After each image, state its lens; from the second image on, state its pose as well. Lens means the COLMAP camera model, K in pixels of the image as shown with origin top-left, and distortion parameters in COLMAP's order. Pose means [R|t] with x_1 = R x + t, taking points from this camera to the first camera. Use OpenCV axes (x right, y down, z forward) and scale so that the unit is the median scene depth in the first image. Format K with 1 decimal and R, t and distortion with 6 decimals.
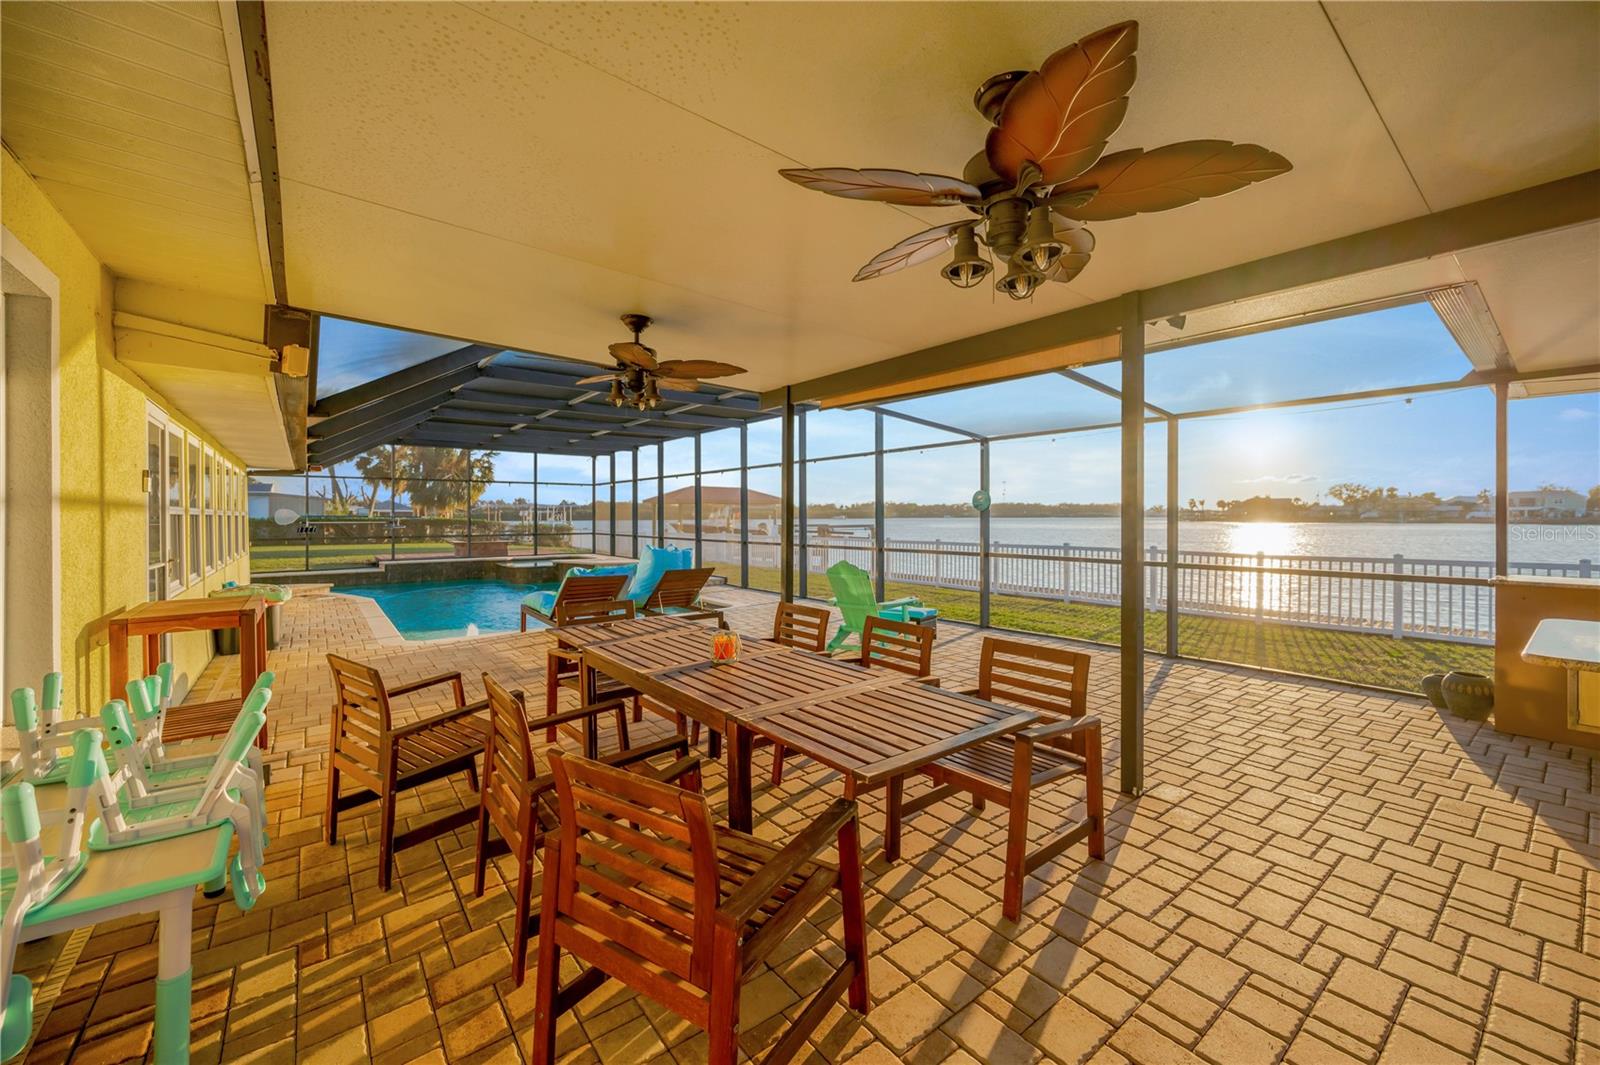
lens RADIAL K [[633.1, 0, 806.1], [0, 633.1, 512.5], [0, 0, 1]] dist [-0.001233, -0.000191]
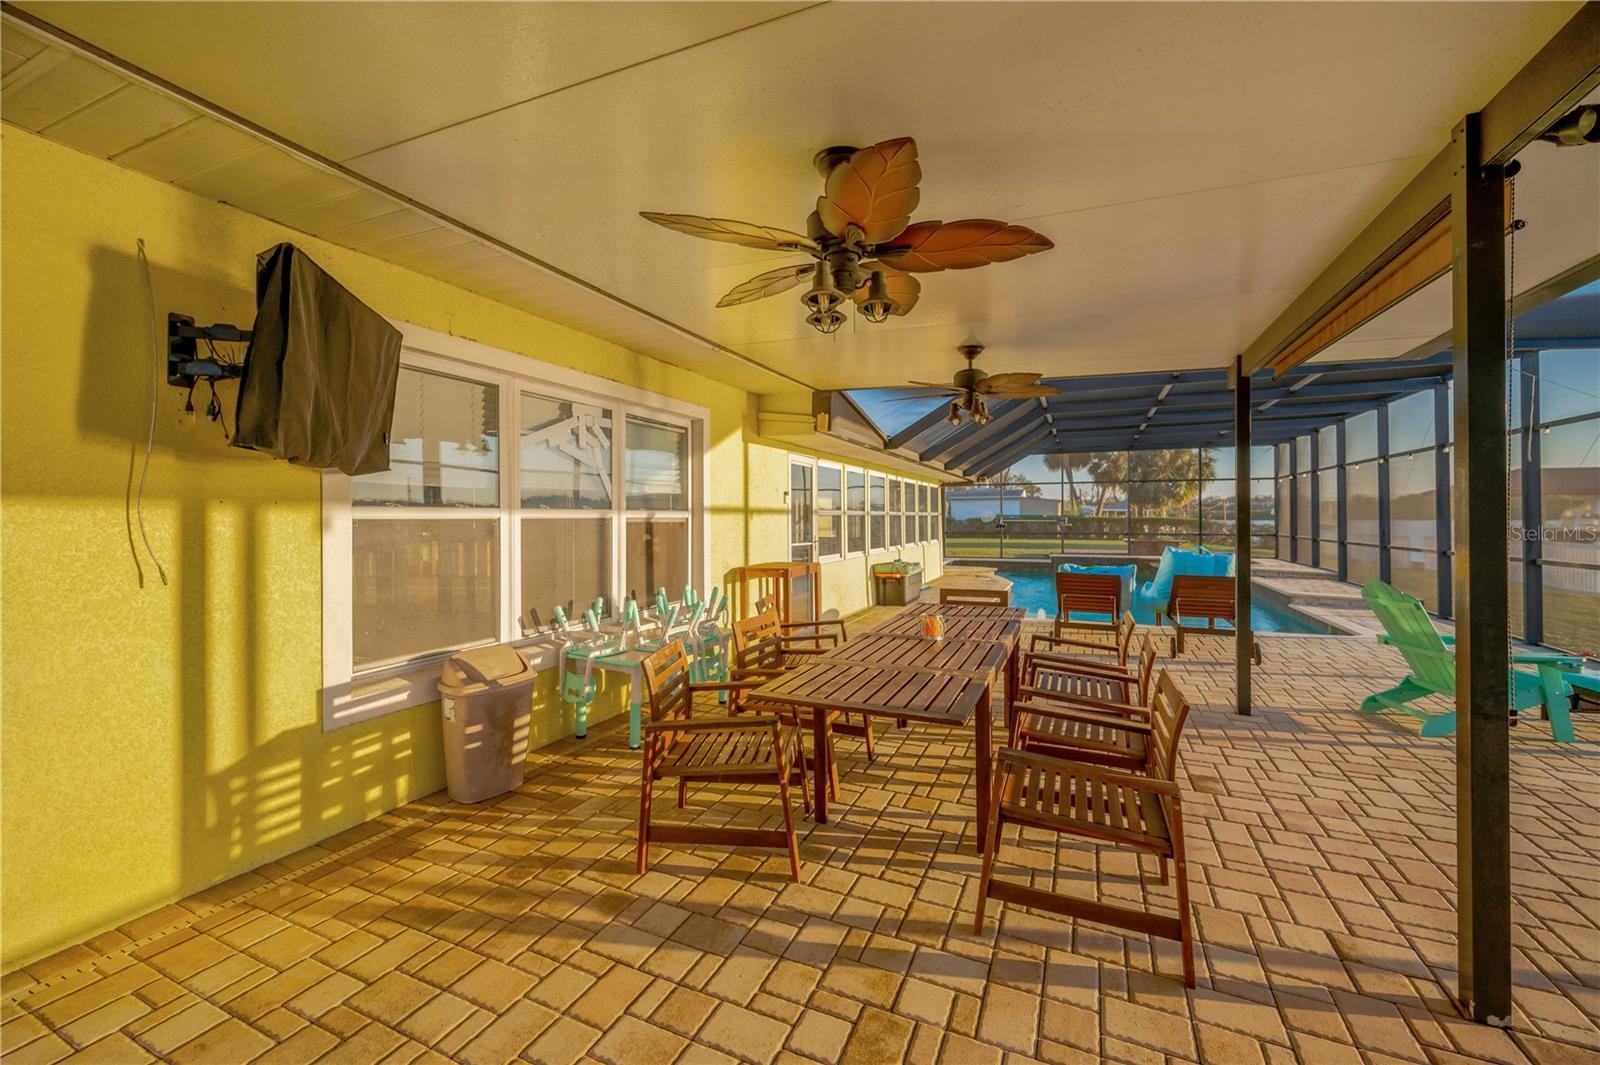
lens RADIAL K [[629.8, 0, 801.4], [0, 629.8, 515.8], [0, 0, 1]] dist [0.000294, 0.000028]
pose [[0.463121, -0.001257, -0.886294, 0.113649], [0.007484, 0.999969, 0.002492, -0.000244], [0.886263, -0.007787, 0.463116, 0.033511]]
